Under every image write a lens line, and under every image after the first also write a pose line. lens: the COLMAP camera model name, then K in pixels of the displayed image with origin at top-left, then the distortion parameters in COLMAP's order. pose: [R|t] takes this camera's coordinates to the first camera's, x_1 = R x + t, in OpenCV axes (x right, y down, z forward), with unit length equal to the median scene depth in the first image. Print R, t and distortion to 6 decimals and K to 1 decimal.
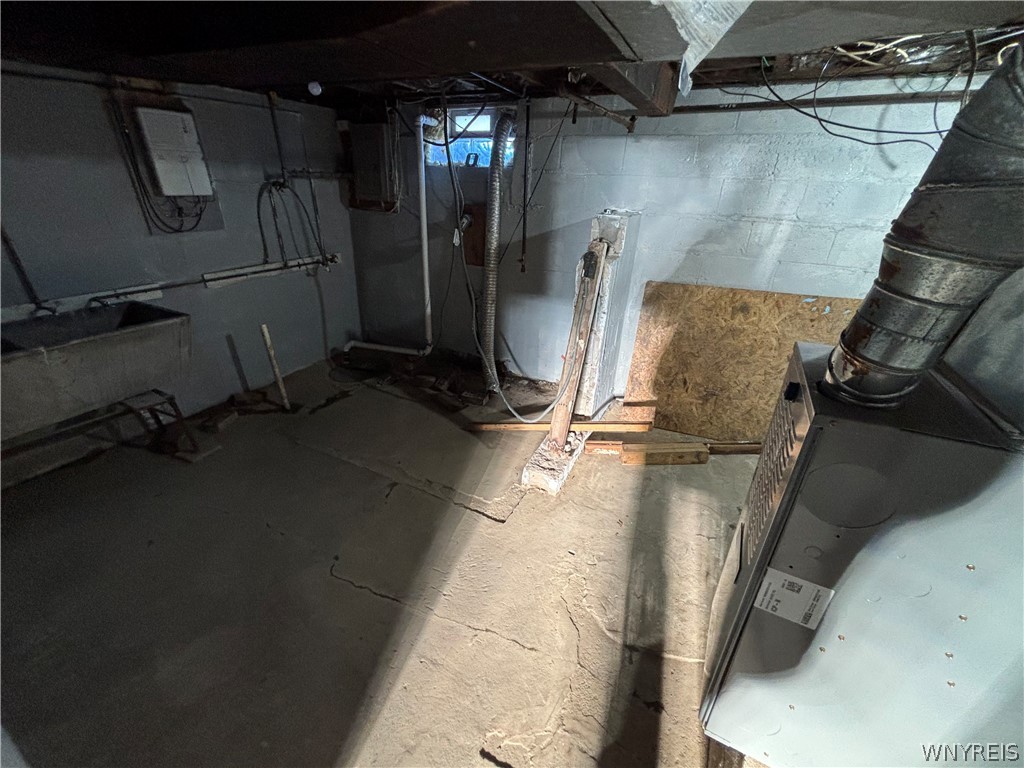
lens RADIAL K [[411.7, 0, 515.9], [0, 411.7, 387.0], [0, 0, 1]] dist [-0.002705, -0.000247]
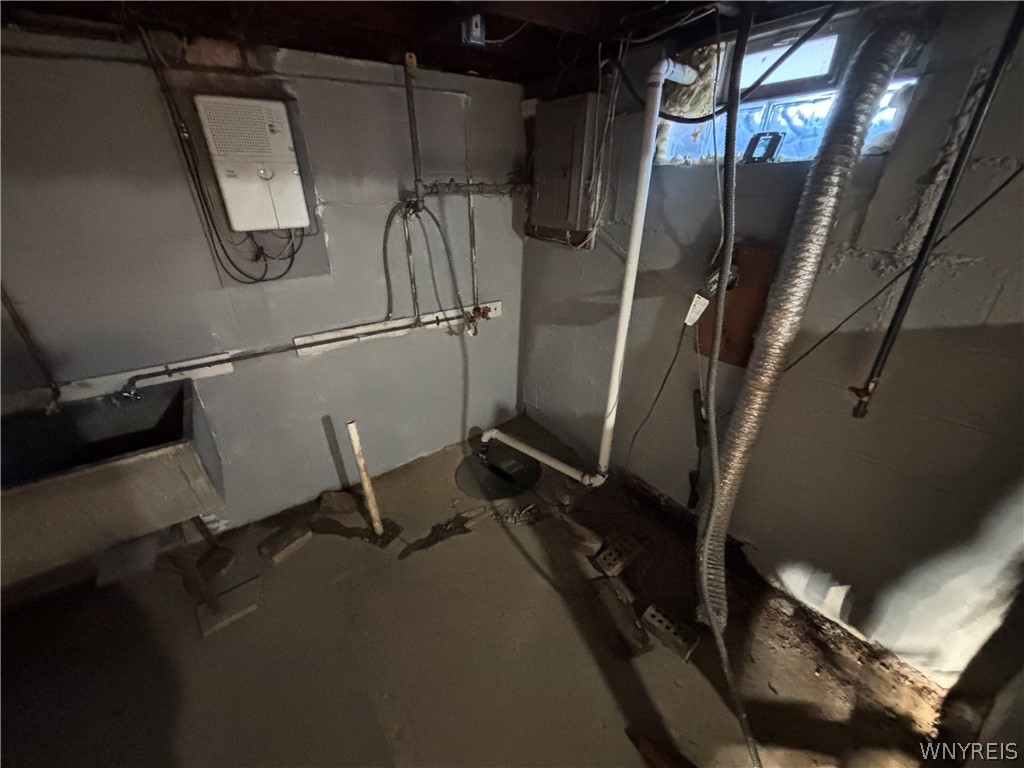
lens RADIAL K [[411.7, 0, 515.9], [0, 411.7, 387.0], [0, 0, 1]] dist [-0.002705, -0.000247]
pose [[0.886150, 0.175846, -0.428738, -0.106616], [-0.179527, 0.983226, 0.032208, -0.259027], [0.427210, 0.048429, 0.902855, 0.489031]]
